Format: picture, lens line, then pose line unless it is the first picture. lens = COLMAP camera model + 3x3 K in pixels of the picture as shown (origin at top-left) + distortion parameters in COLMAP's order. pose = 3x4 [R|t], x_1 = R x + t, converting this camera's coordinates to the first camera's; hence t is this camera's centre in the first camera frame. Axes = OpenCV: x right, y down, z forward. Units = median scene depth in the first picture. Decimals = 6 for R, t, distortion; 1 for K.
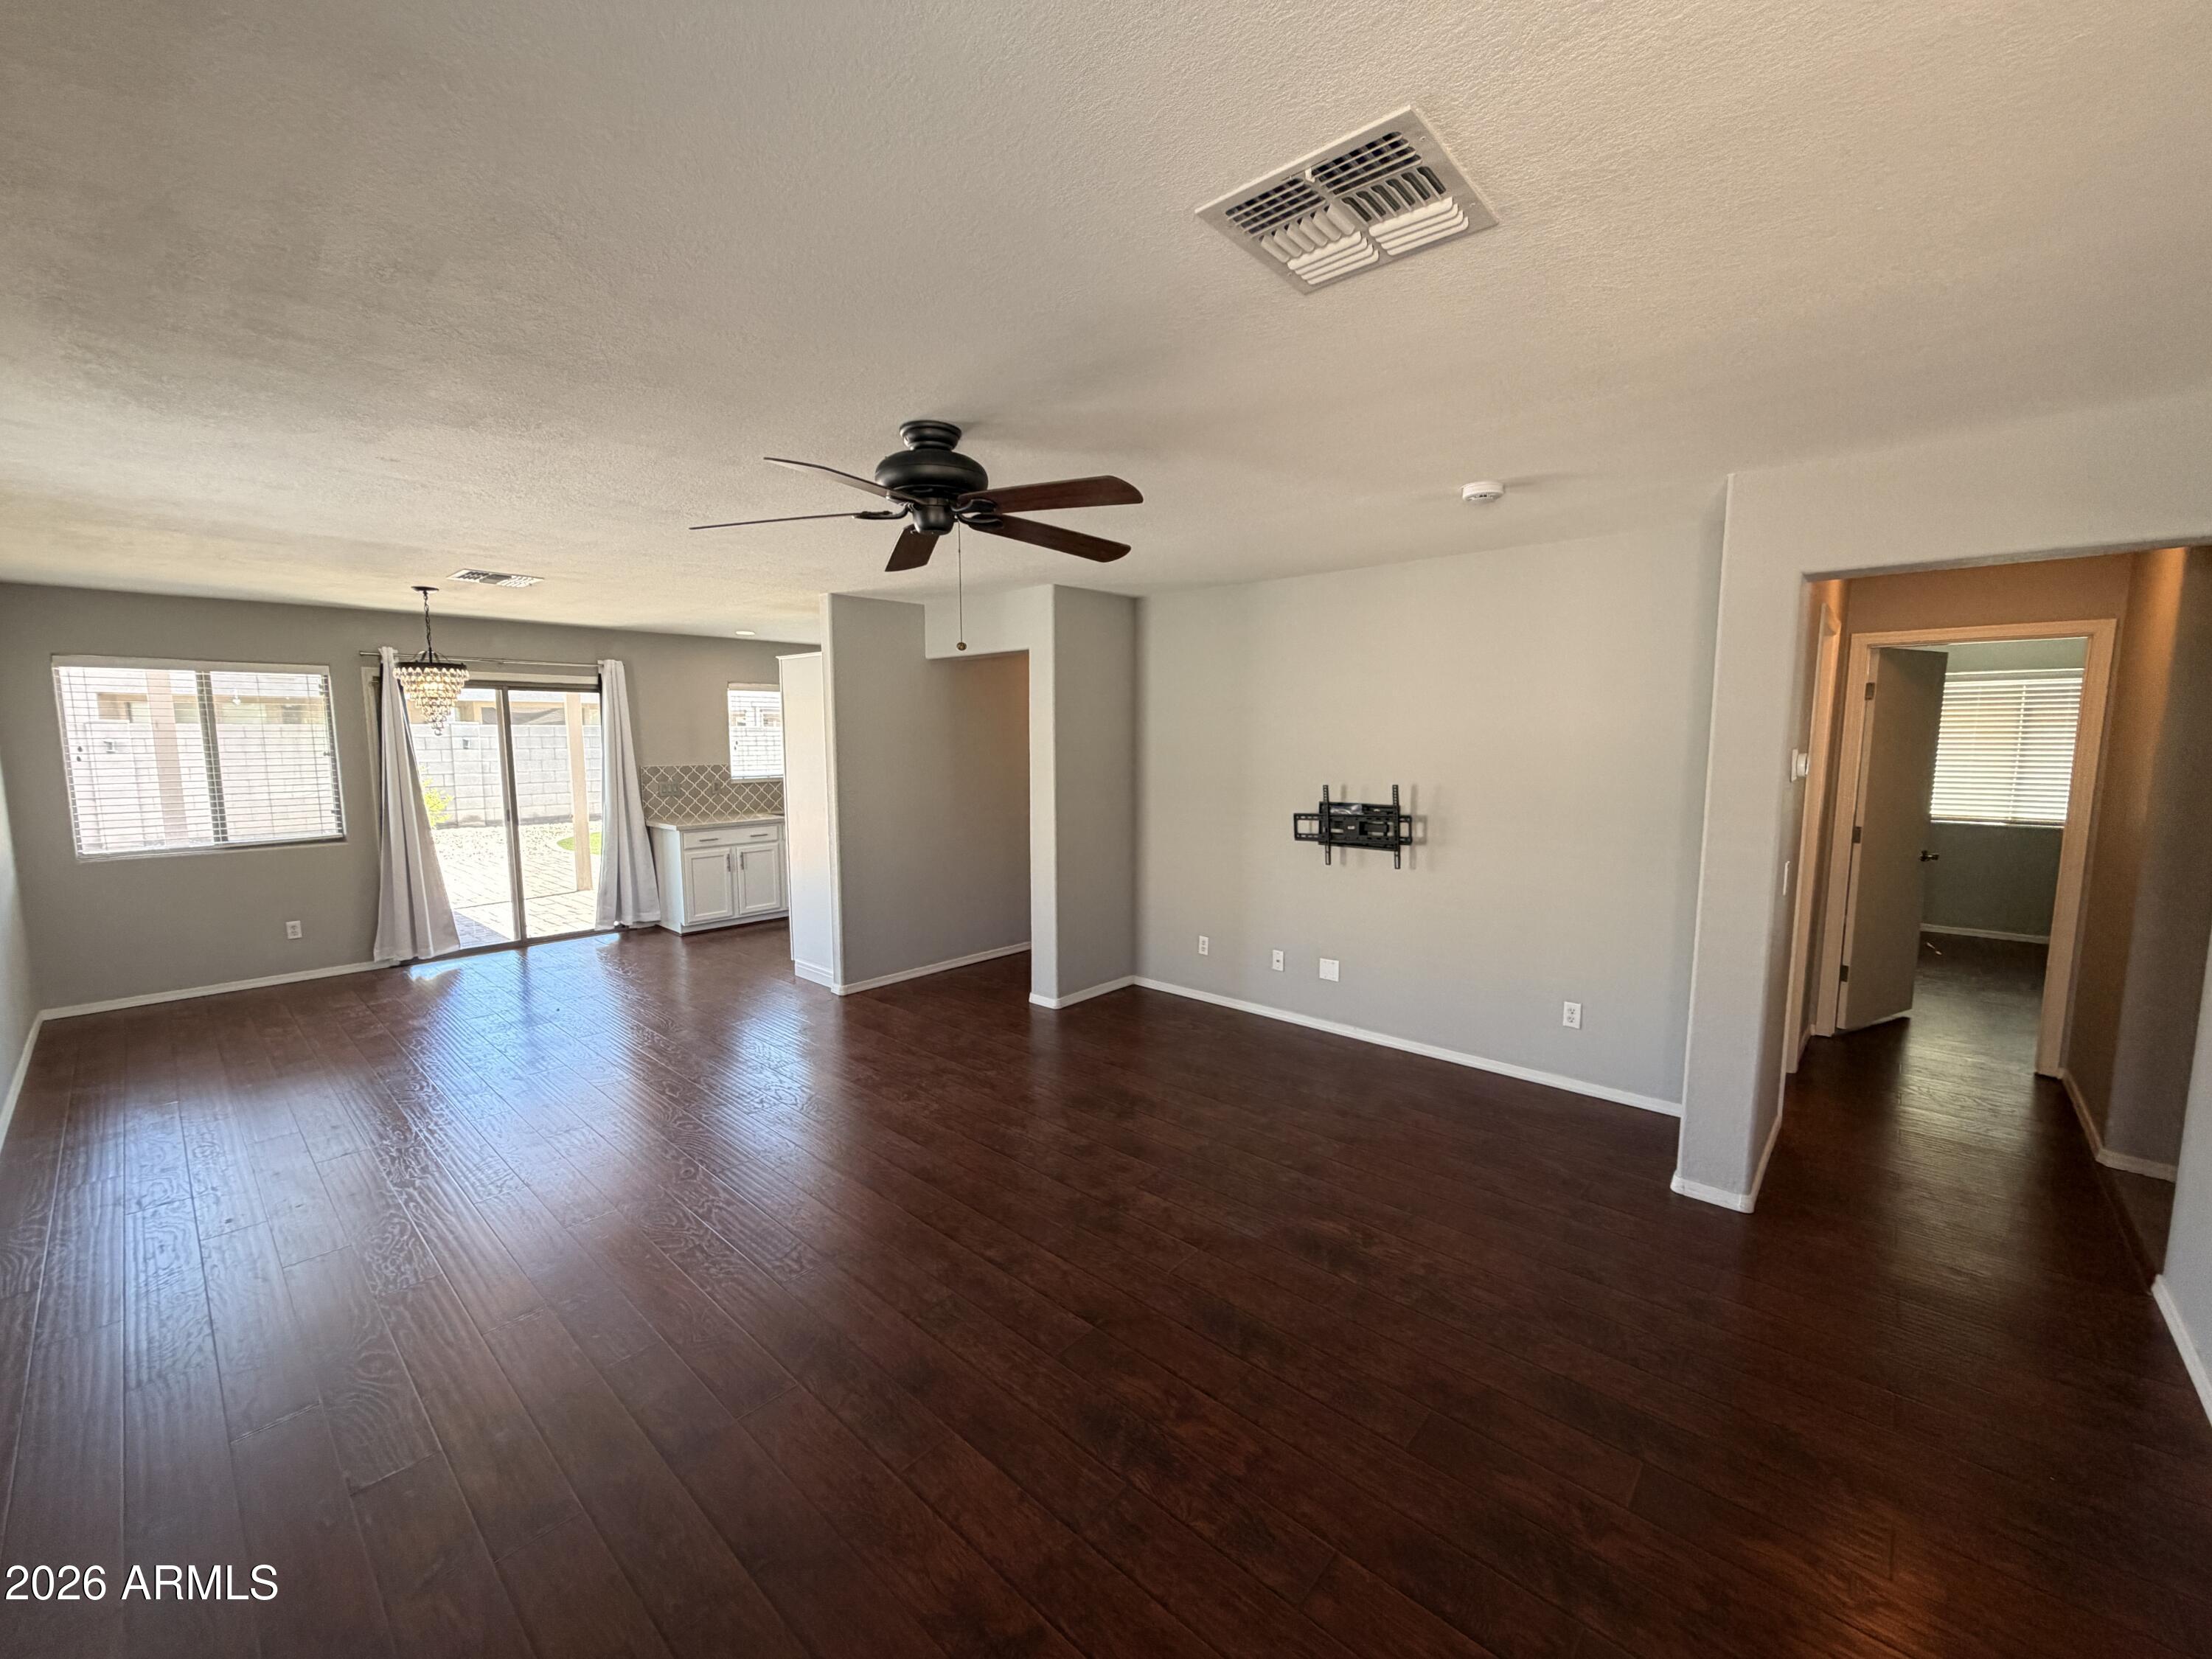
lens RADIAL K [[879.0, 0, 1102.9], [0, 879.0, 830.1], [0, 0, 1]] dist [0.000806, -0.000159]
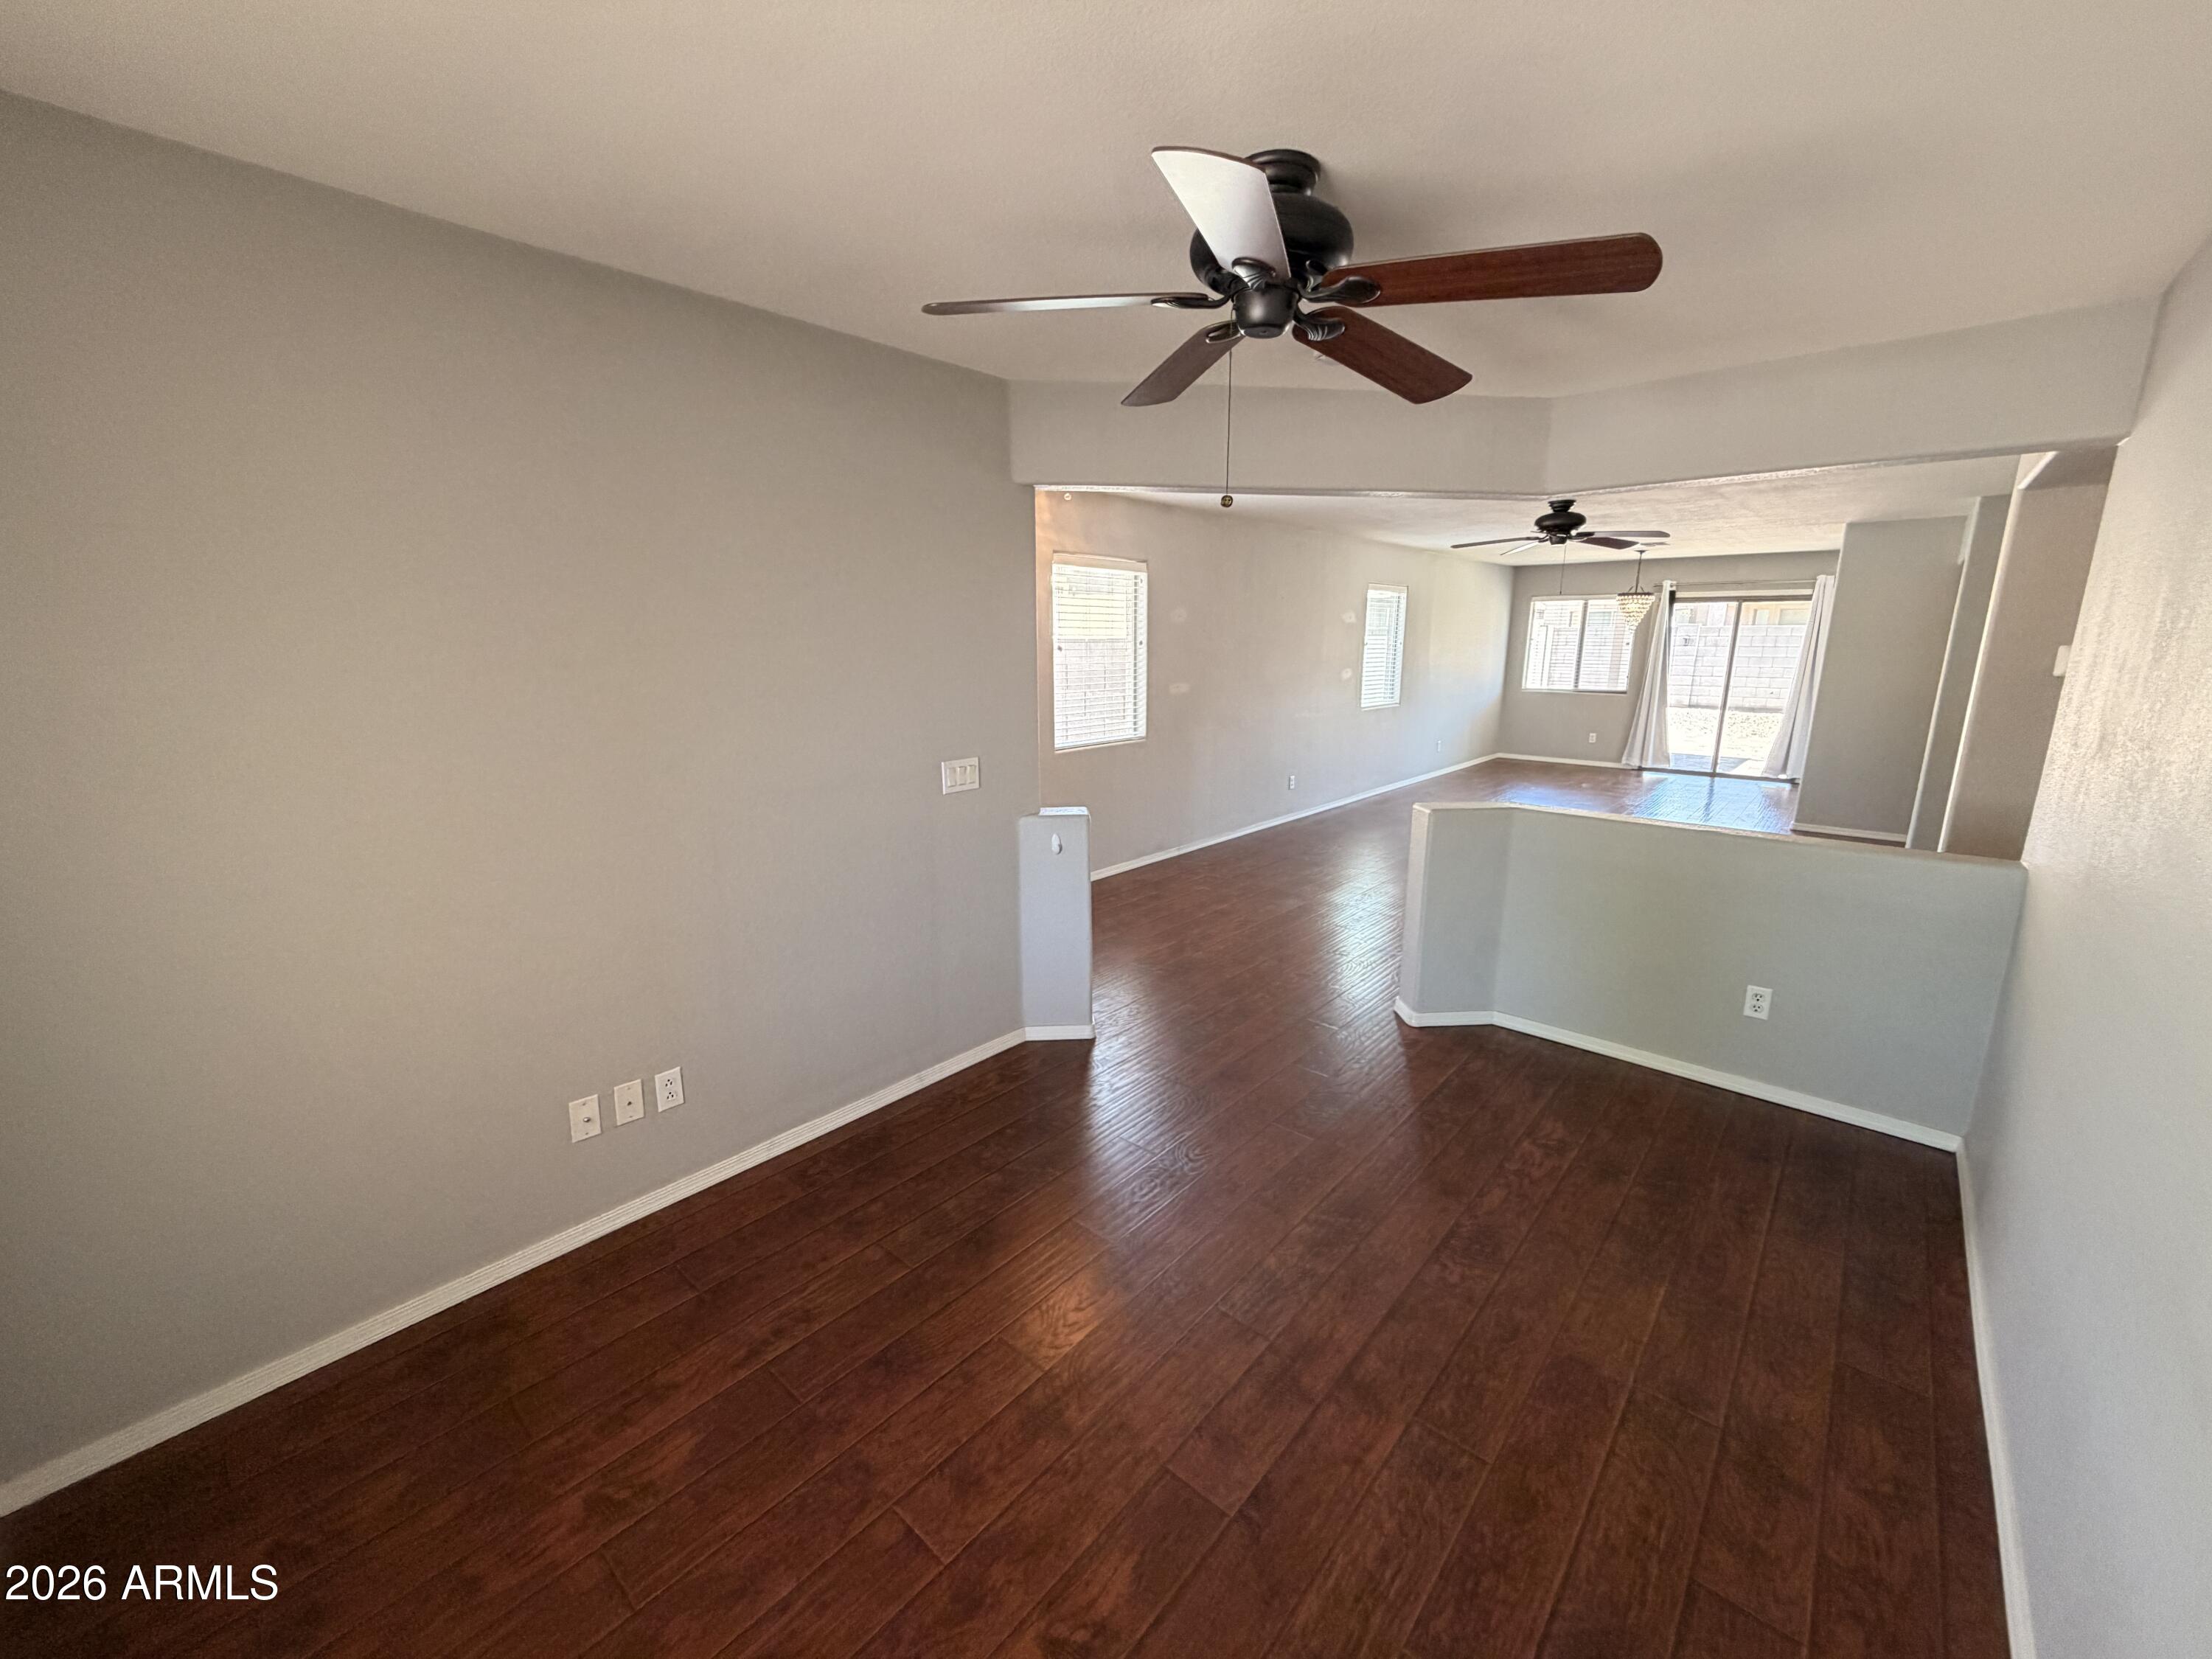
lens RADIAL K [[879.0, 0, 1102.9], [0, 879.0, 830.1], [0, 0, 1]] dist [0.000806, -0.000159]
pose [[0.014493, 0.222047, -0.974928, 1.136303], [-0.108751, 0.969596, 0.219216, 0.006794], [0.993963, 0.102848, 0.038200, -0.114250]]
